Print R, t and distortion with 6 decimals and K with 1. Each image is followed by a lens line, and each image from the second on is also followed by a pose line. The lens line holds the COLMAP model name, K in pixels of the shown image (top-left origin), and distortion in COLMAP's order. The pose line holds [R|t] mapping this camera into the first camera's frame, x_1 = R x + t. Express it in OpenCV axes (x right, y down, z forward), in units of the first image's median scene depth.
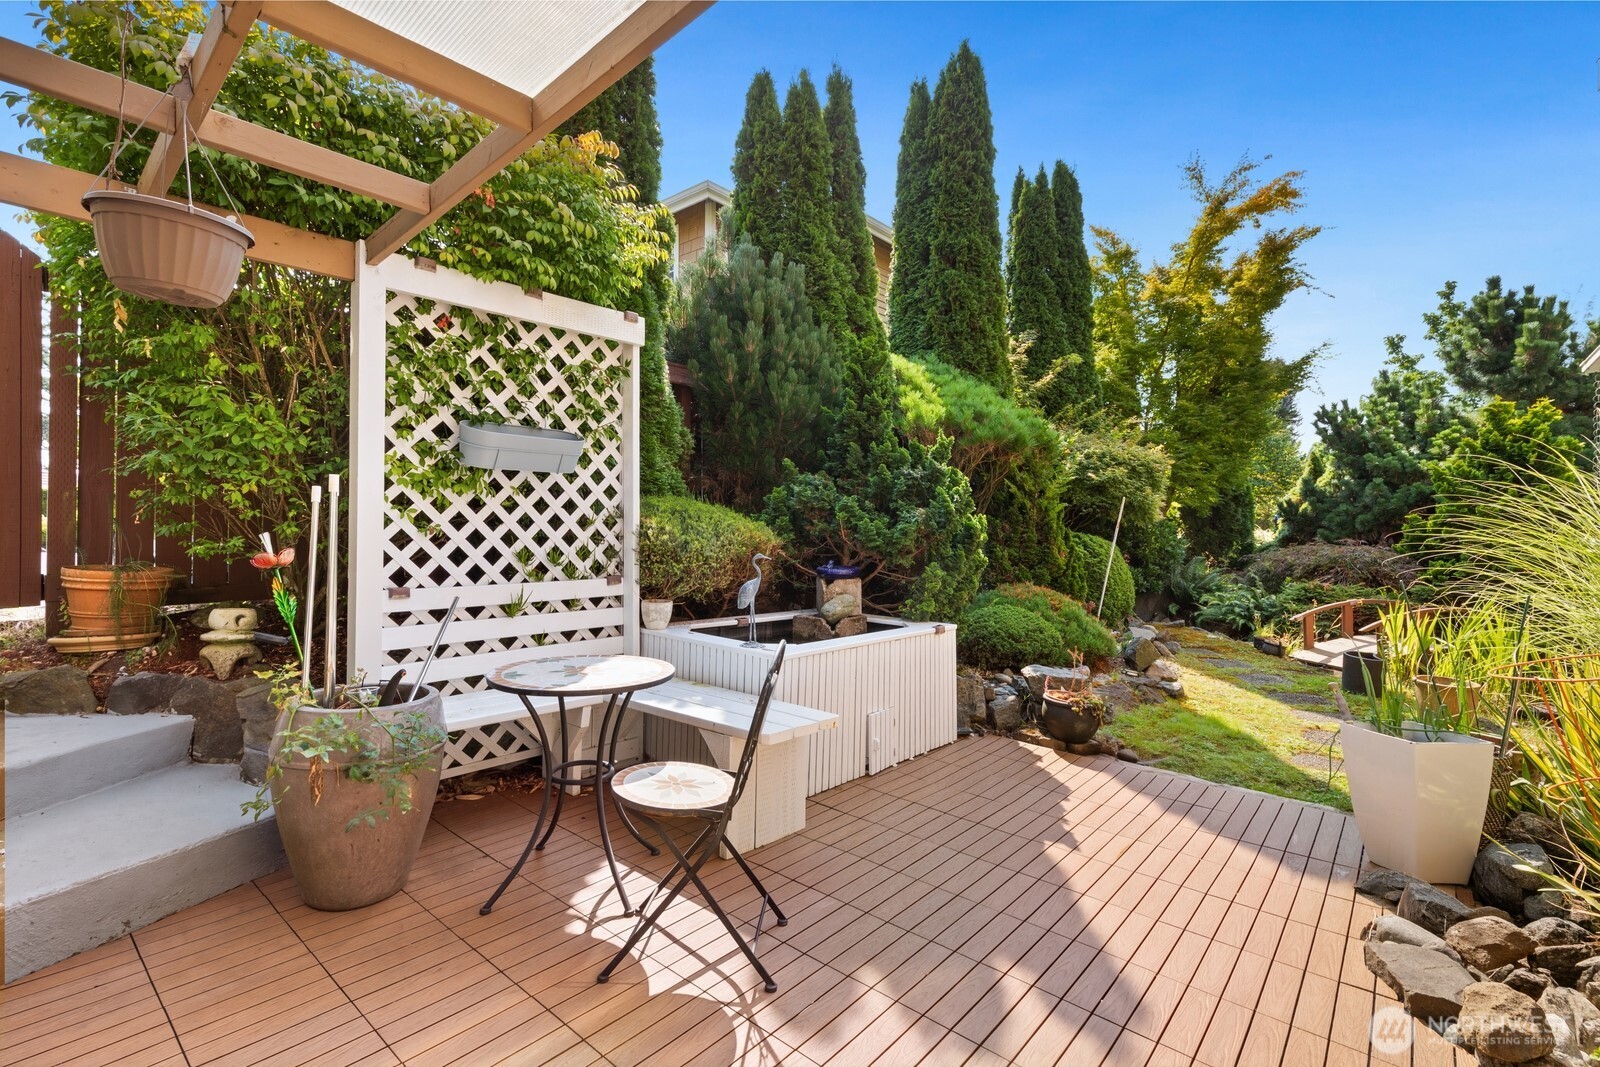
lens RADIAL K [[718.0, 0, 785.5], [0, 718.0, 520.1], [0, 0, 1]] dist [0.008848, -0.002717]
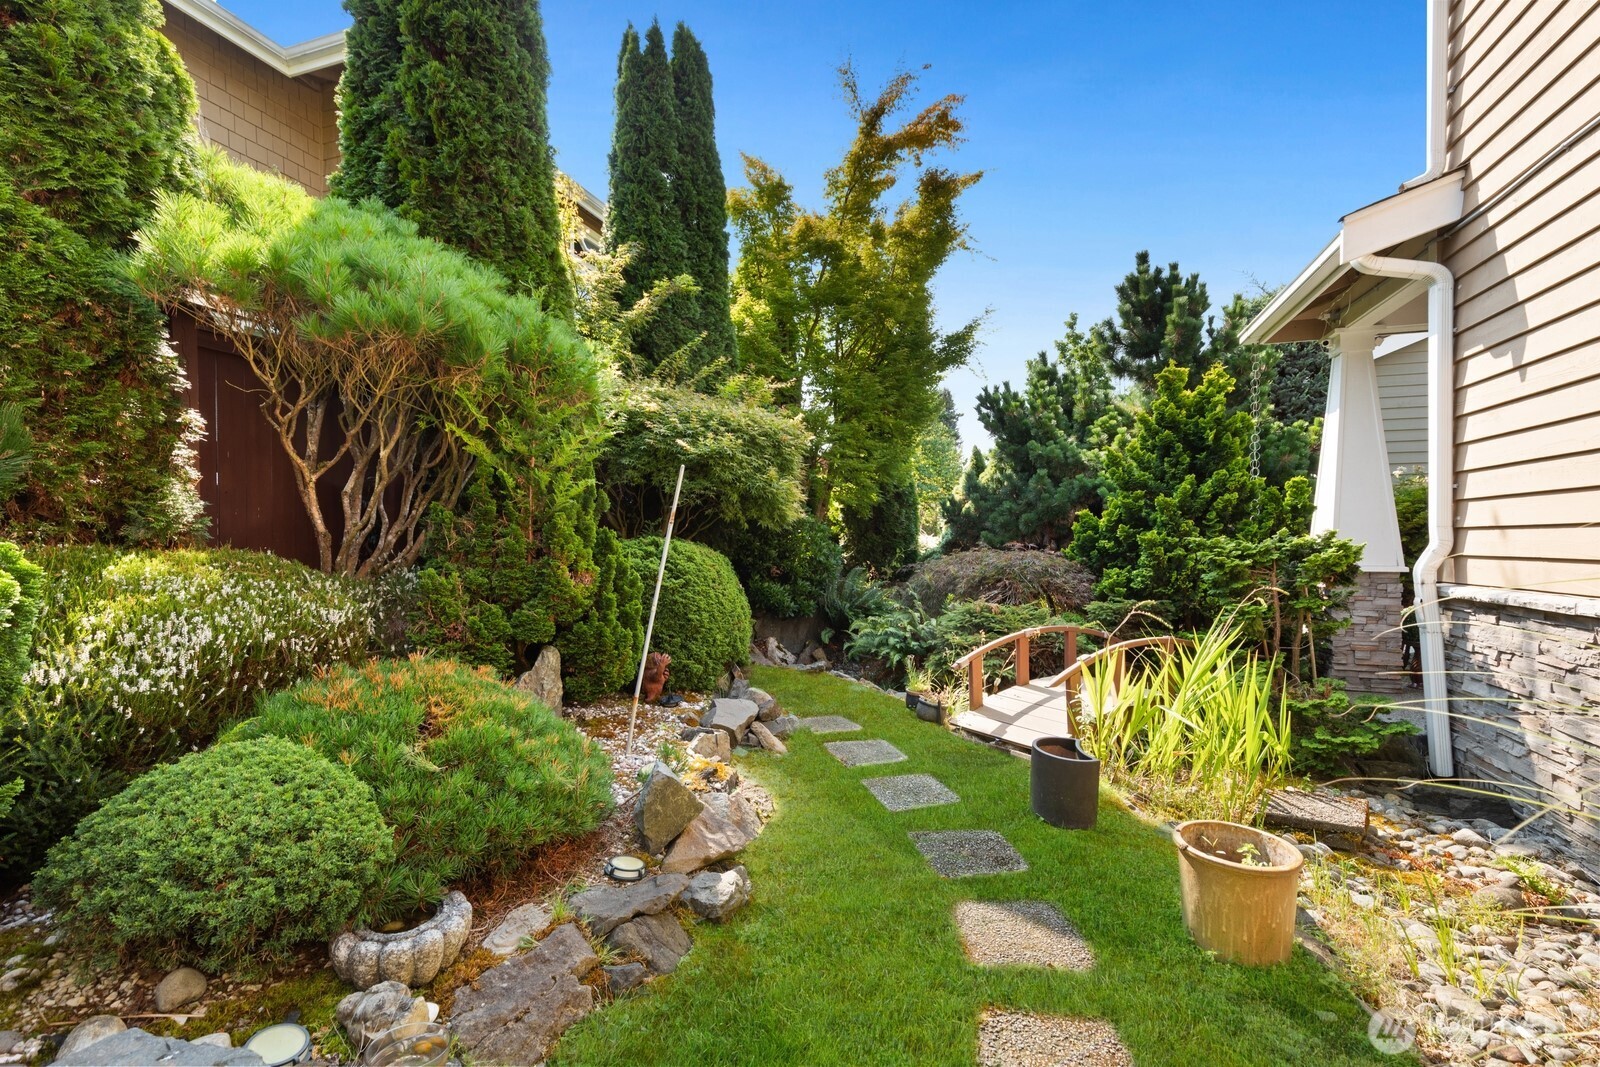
lens RADIAL K [[718.0, 0, 772.5], [0, 718.0, 541.9], [0, 0, 1]] dist [0.008848, -0.002717]
pose [[0.934927, -0.011039, 0.354668, 0.268007], [0.006252, 0.999873, 0.014641, 0.012865], [-0.354784, -0.011471, 0.934878, 0.379252]]
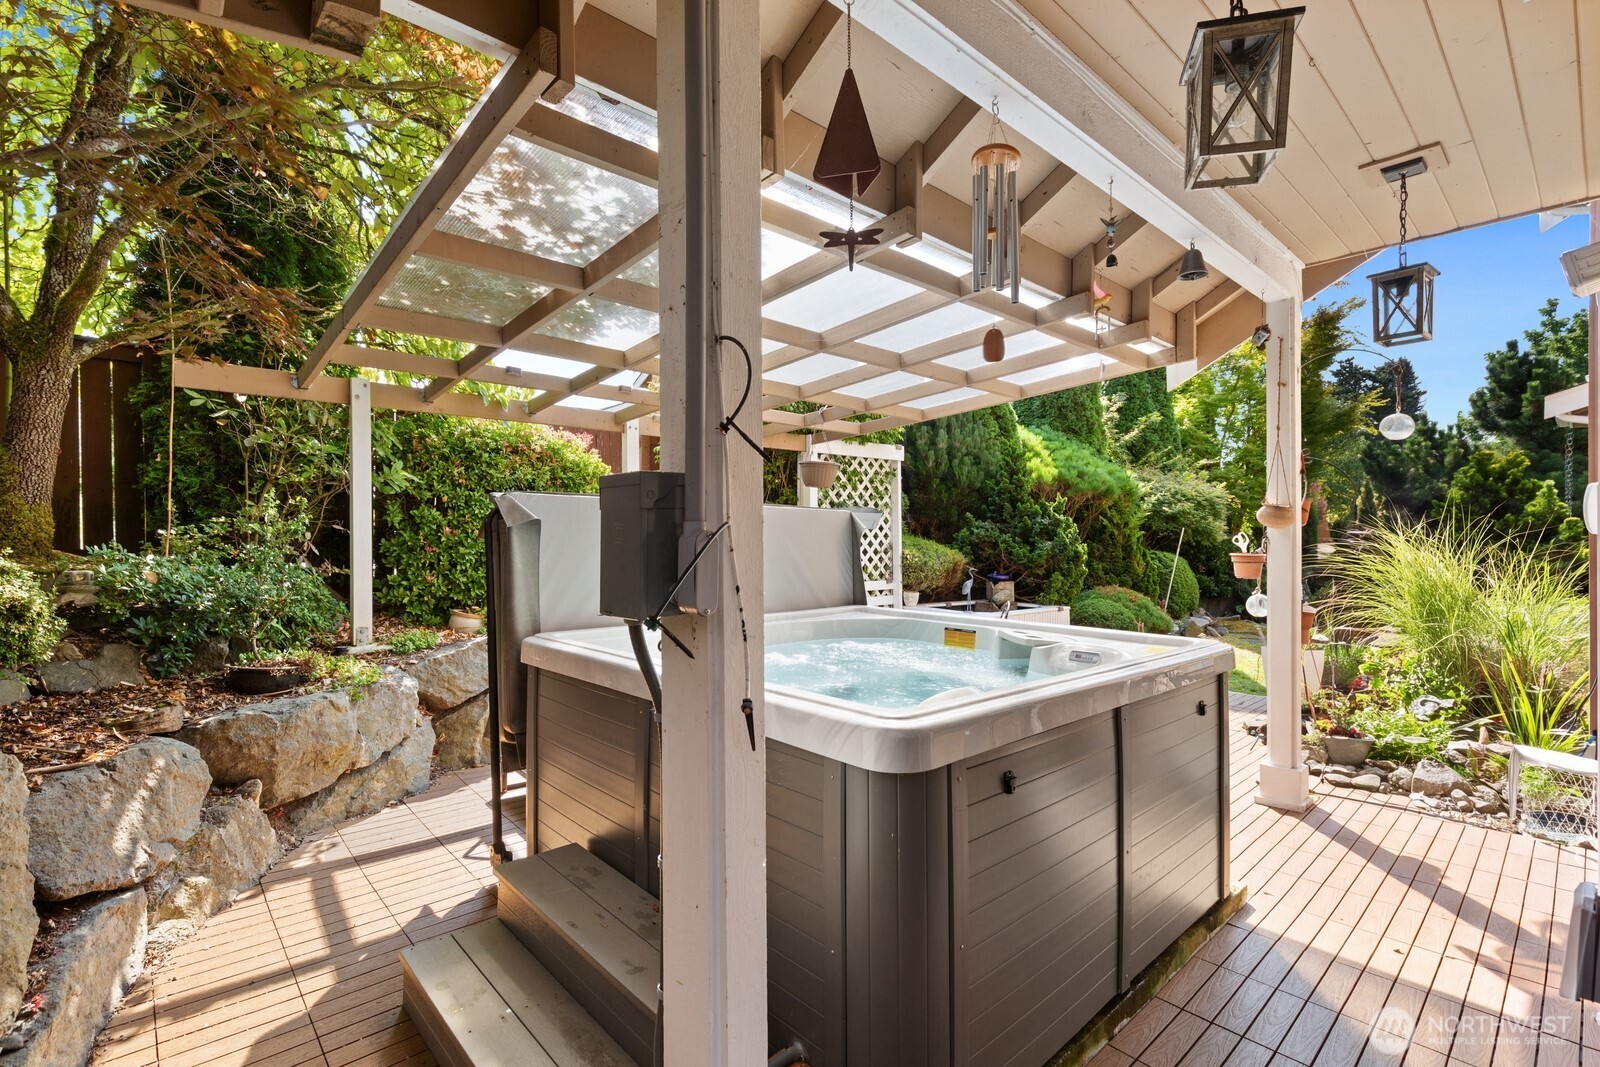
lens RADIAL K [[718.0, 0, 802.6], [0, 718.0, 538.5], [0, 0, 1]] dist [0.008848, -0.002717]
pose [[0.994771, -0.006616, -0.101913, -0.119539], [0.007616, 0.999927, 0.009429, -0.023109], [0.101843, -0.010156, 0.994749, -0.421093]]
